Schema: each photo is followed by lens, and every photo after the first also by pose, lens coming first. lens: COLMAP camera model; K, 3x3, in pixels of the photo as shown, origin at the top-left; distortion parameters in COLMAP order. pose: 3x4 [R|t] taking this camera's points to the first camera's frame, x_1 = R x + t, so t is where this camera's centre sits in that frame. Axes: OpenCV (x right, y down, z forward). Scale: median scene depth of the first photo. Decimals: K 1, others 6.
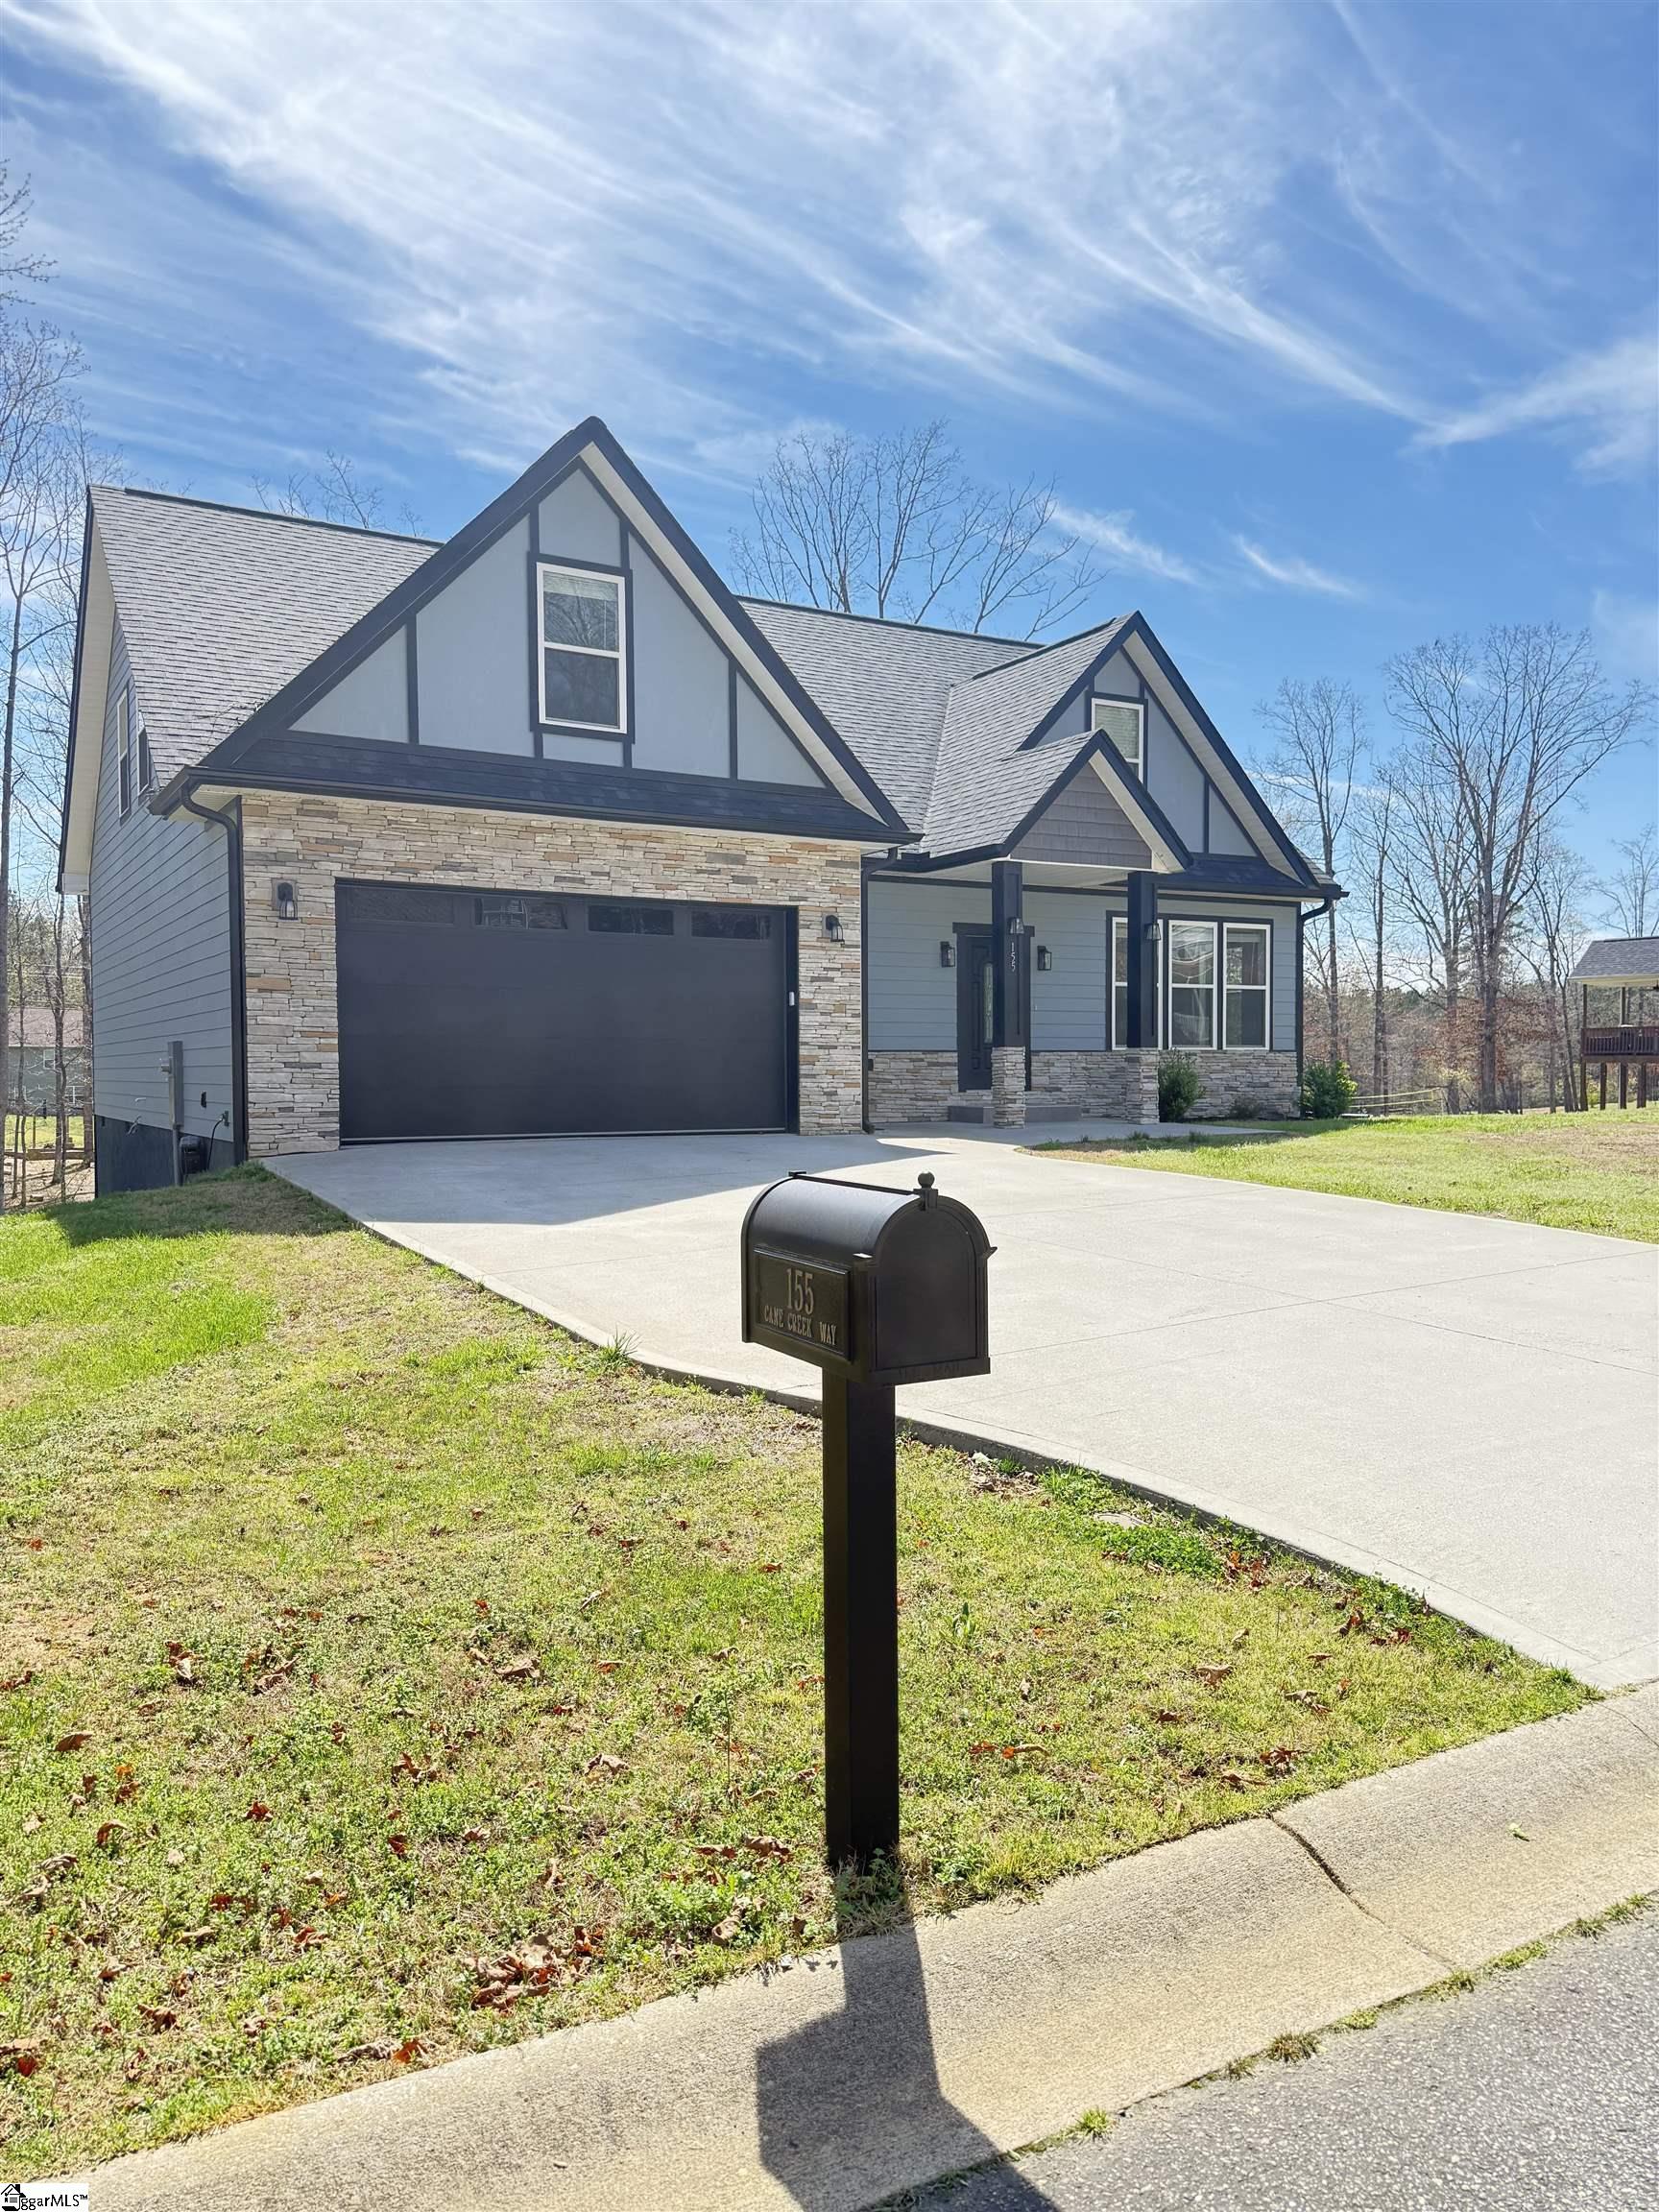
lens RADIAL K [[1553.0, 0, 829.5], [0, 1553.0, 1106.0], [0, 0, 1]] dist [0.142526, -0.242782]
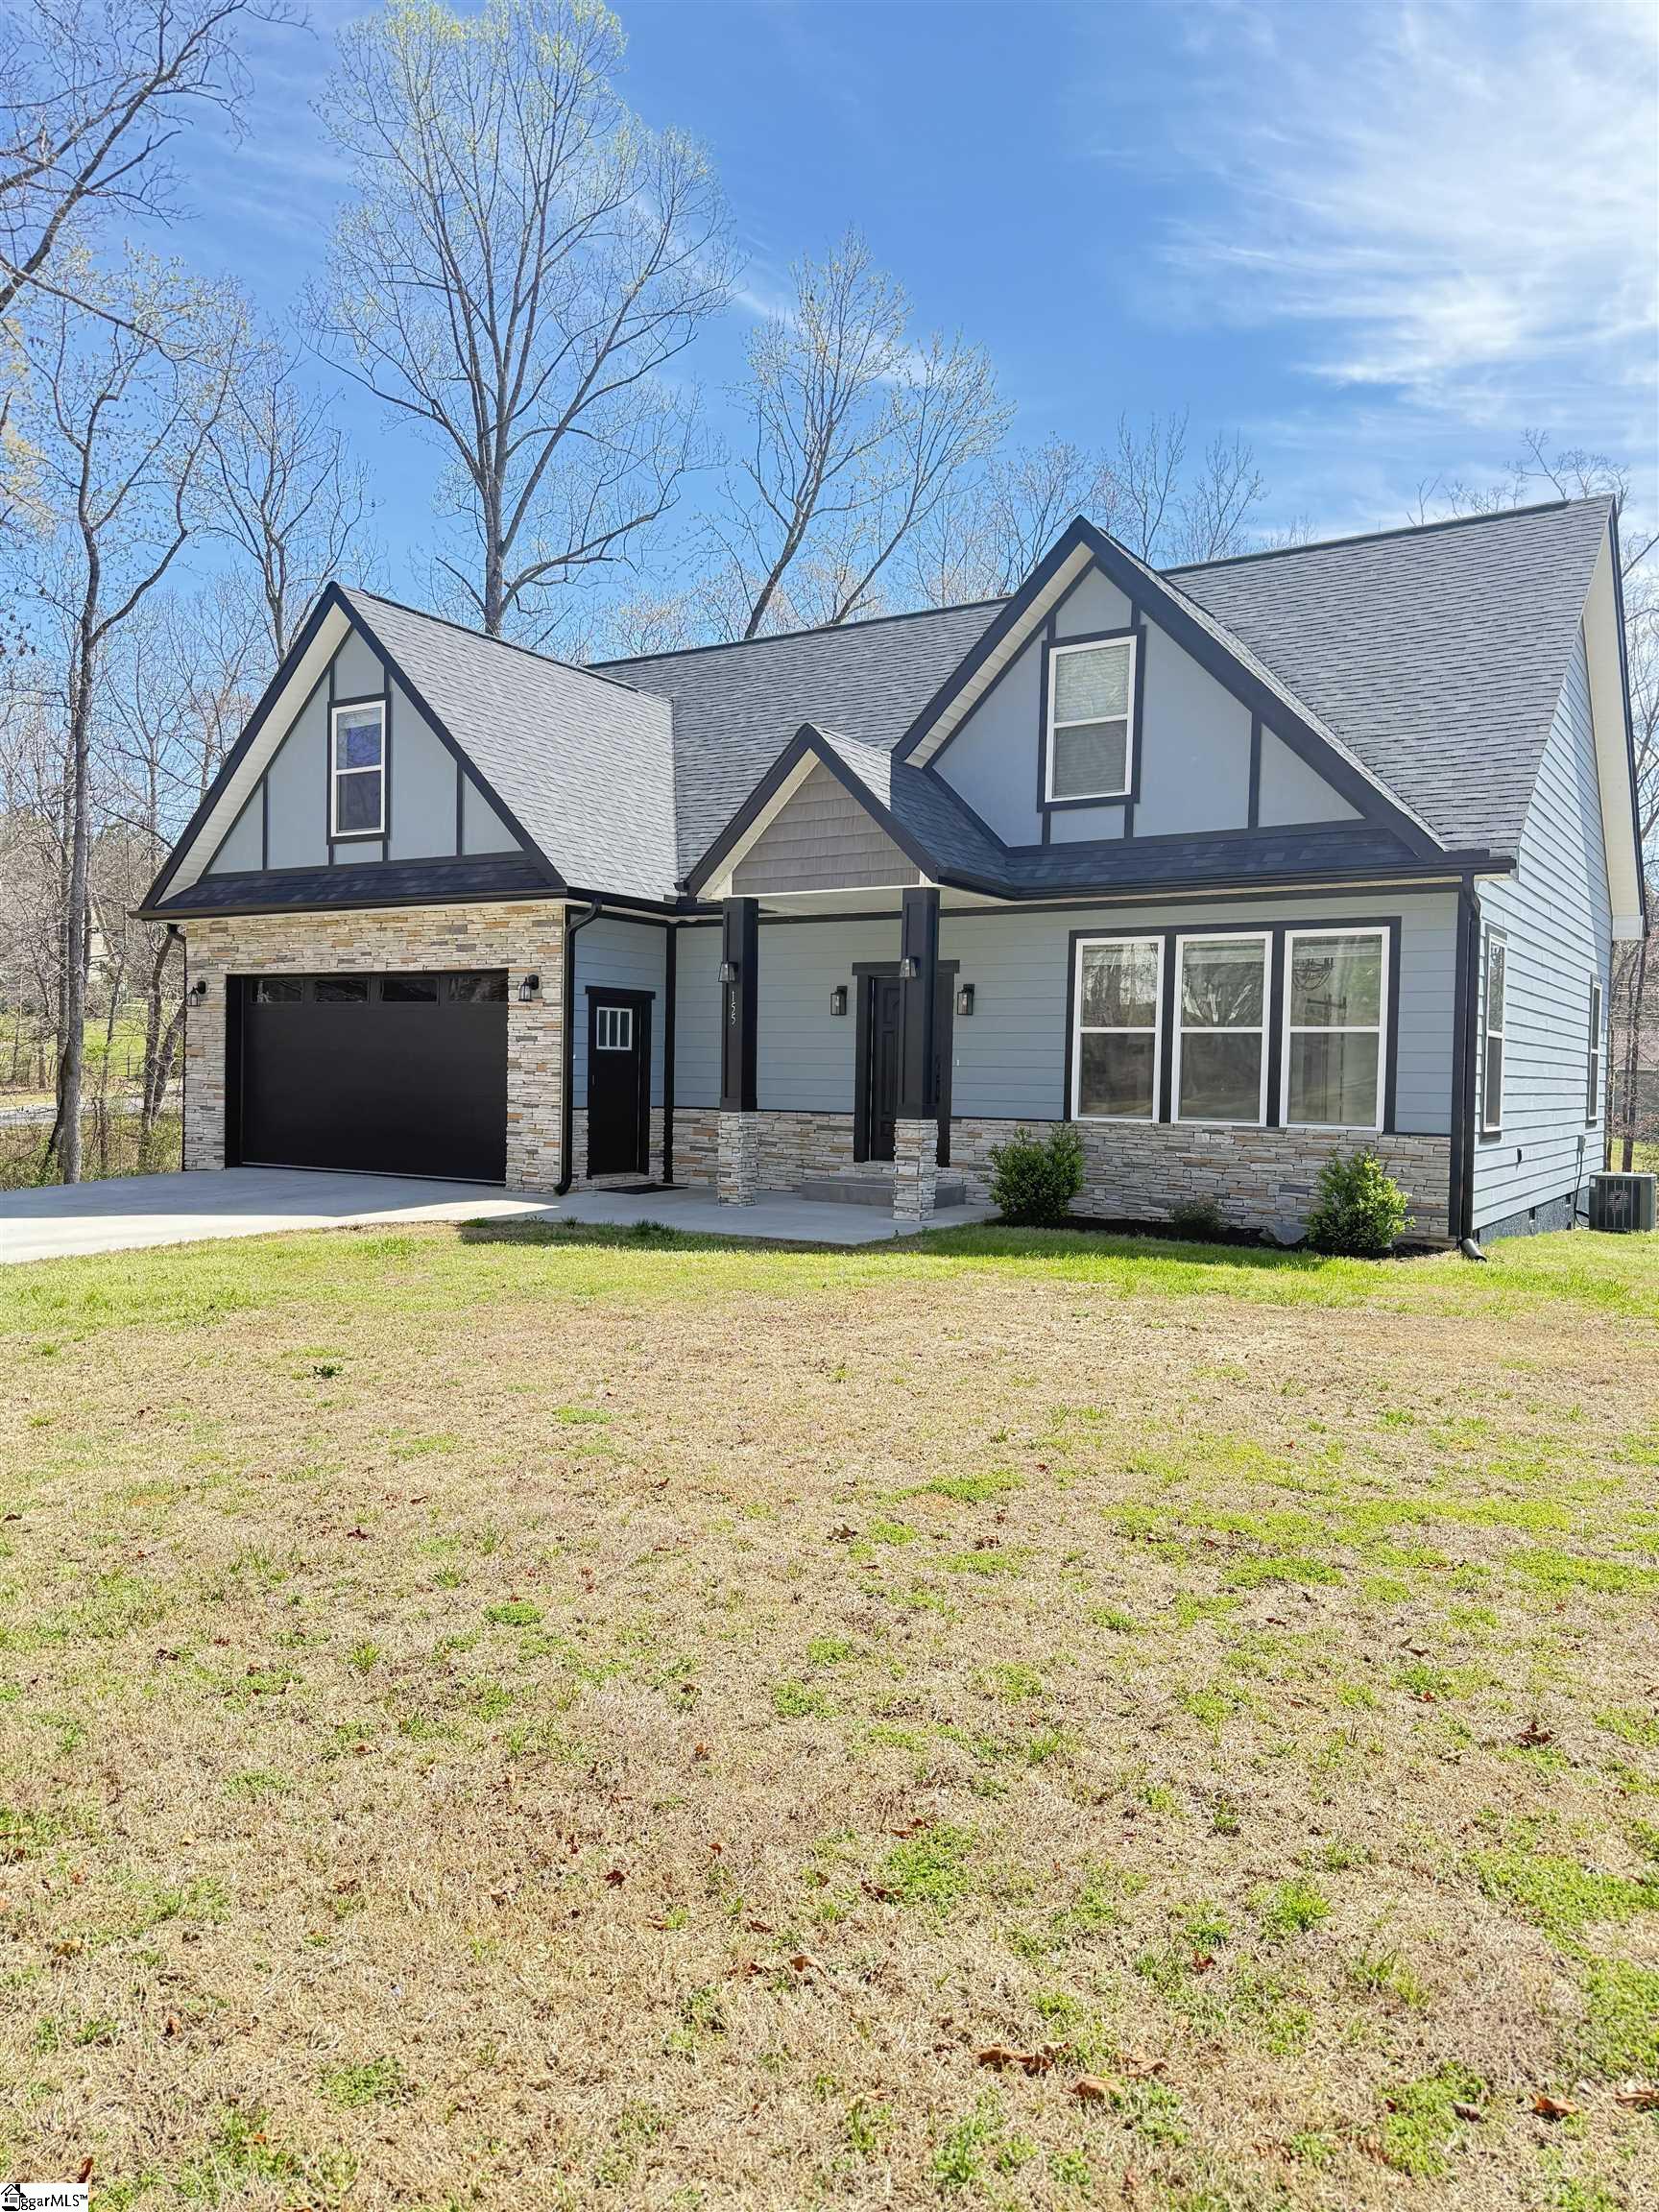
lens RADIAL K [[1553.0, 0, 829.5], [0, 1553.0, 1106.0], [0, 0, 1]] dist [0.142526, -0.242782]
pose [[0.442349, 0.033994, -0.896199, 1.004953], [-0.043335, 0.998924, 0.016501, -0.063589], [0.895796, 0.031538, 0.443346, 0.734452]]
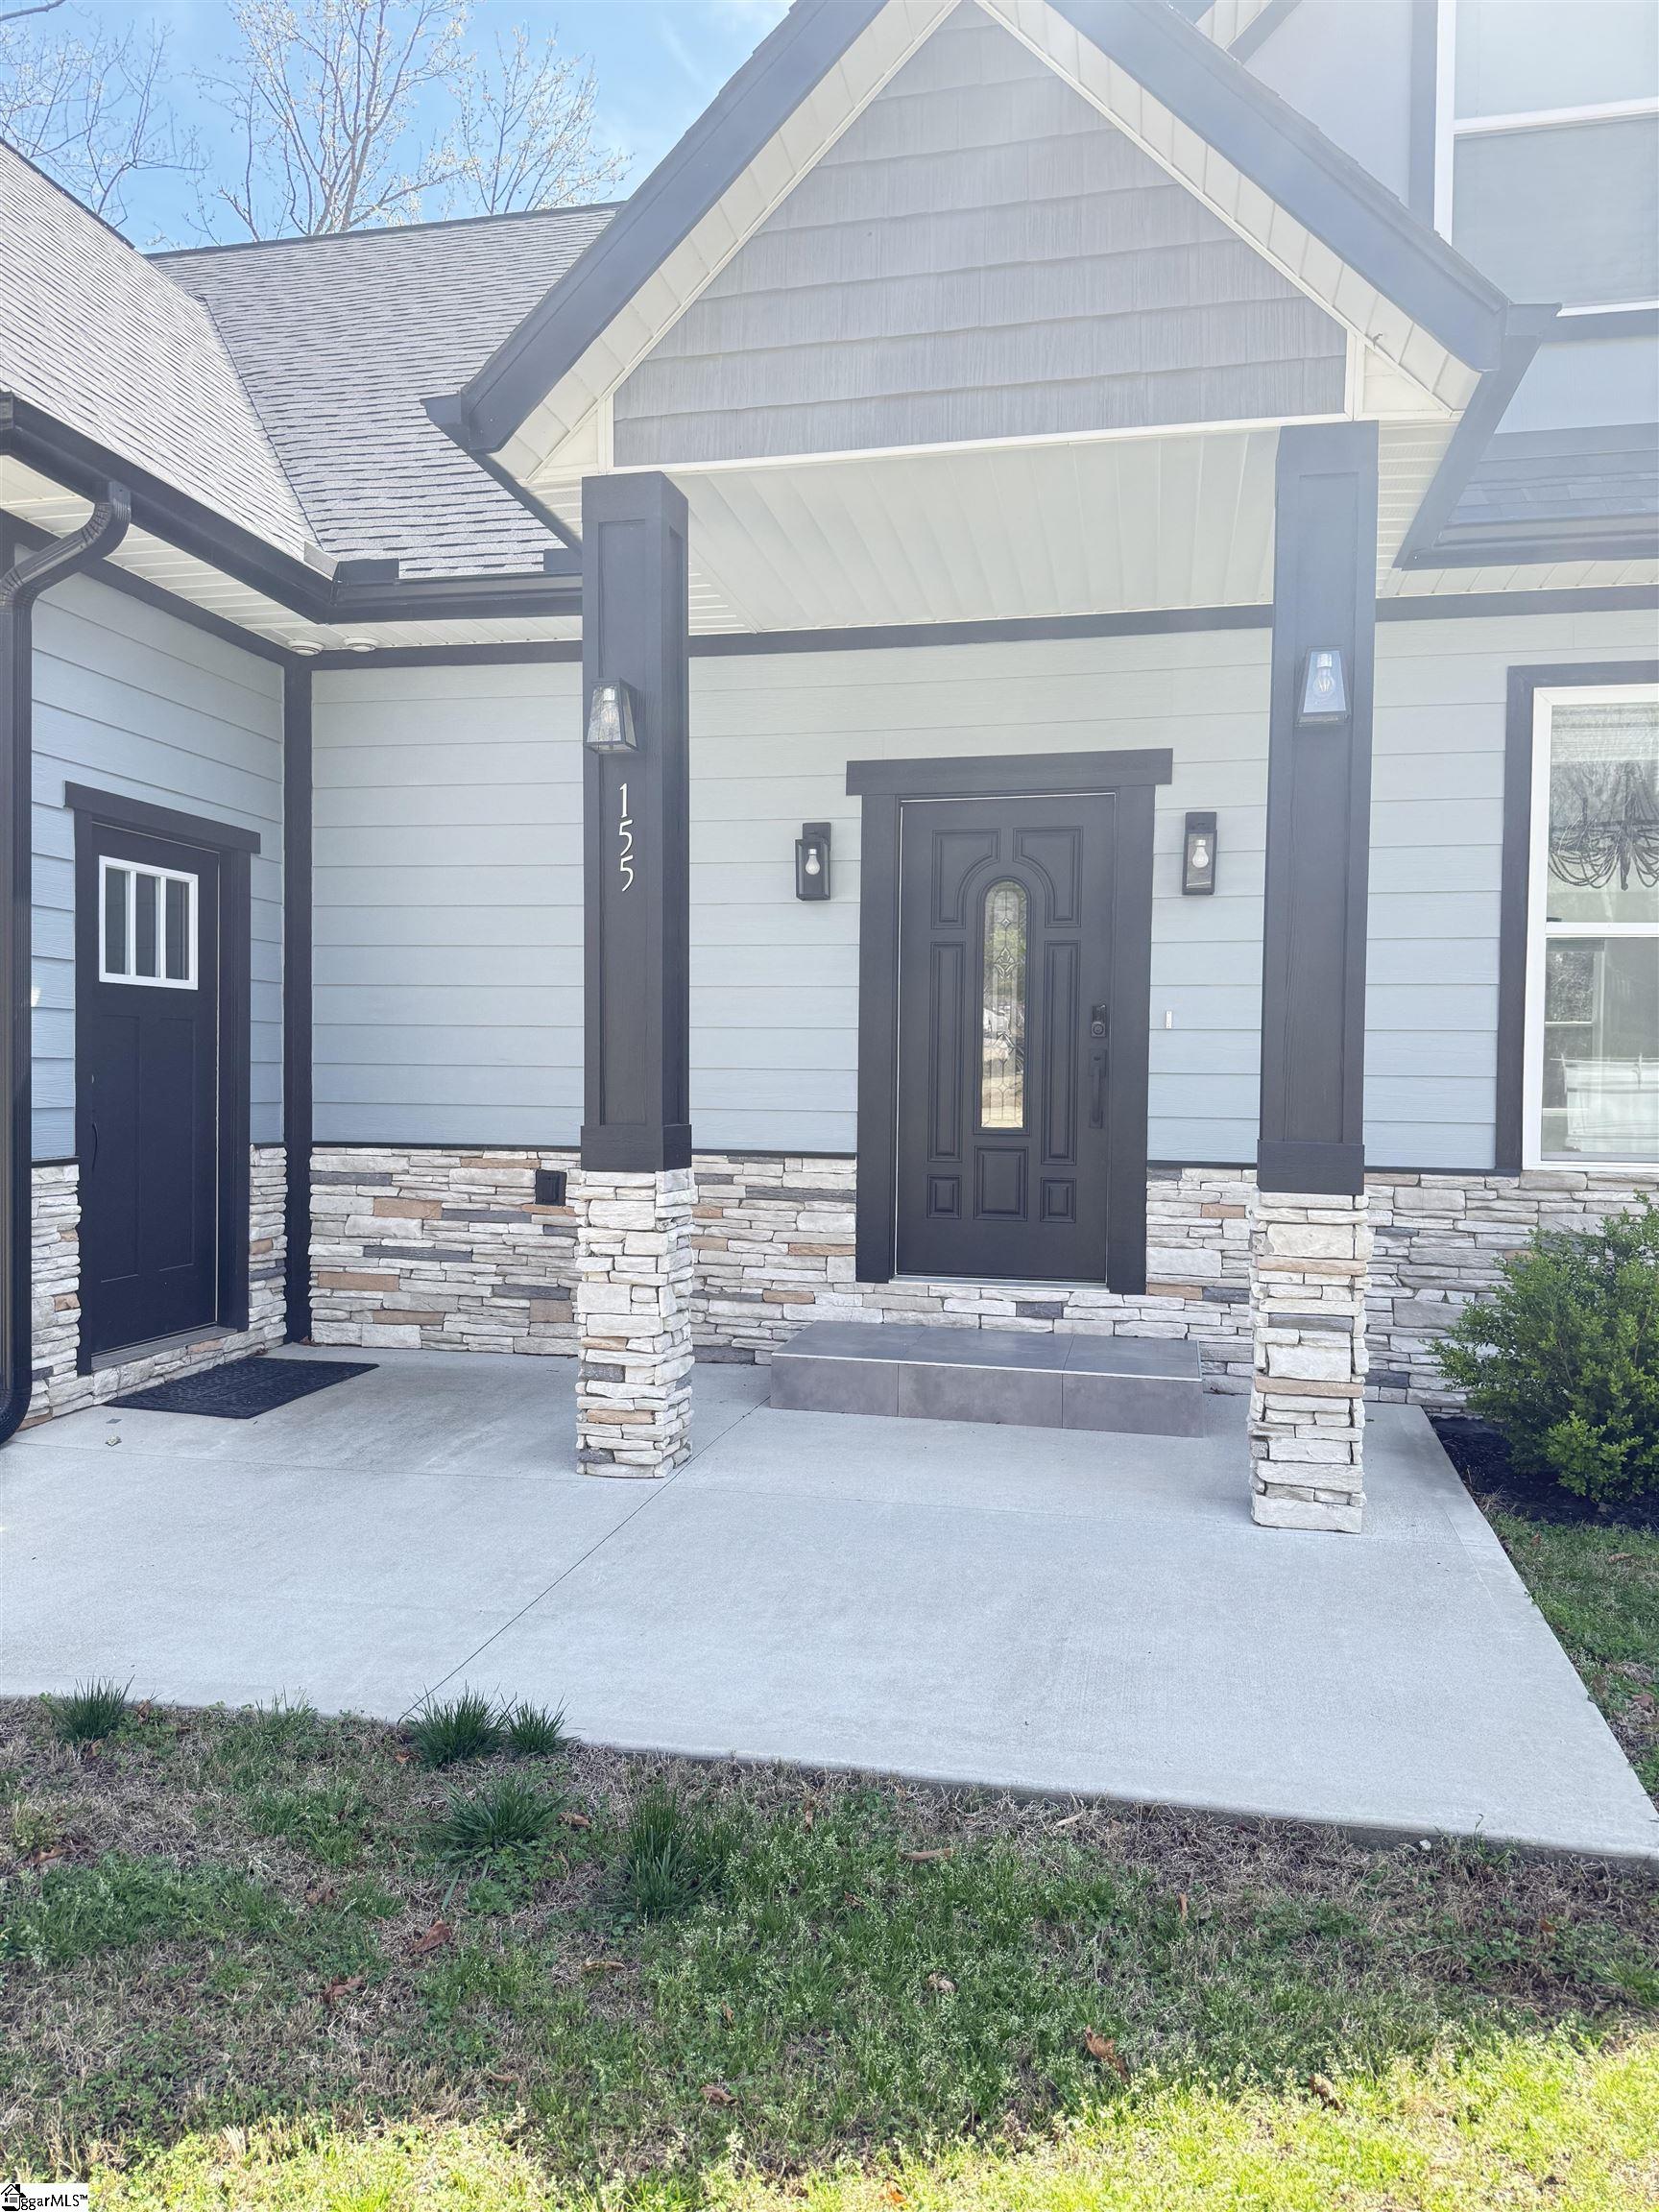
lens RADIAL K [[1553.0, 0, 829.5], [0, 1553.0, 1106.0], [0, 0, 1]] dist [0.142526, -0.242782]
pose [[0.728949, 0.030928, -0.683869, 0.362228], [-0.032789, 0.999410, 0.010247, -0.058898], [0.683782, 0.014954, 0.729533, 0.909342]]
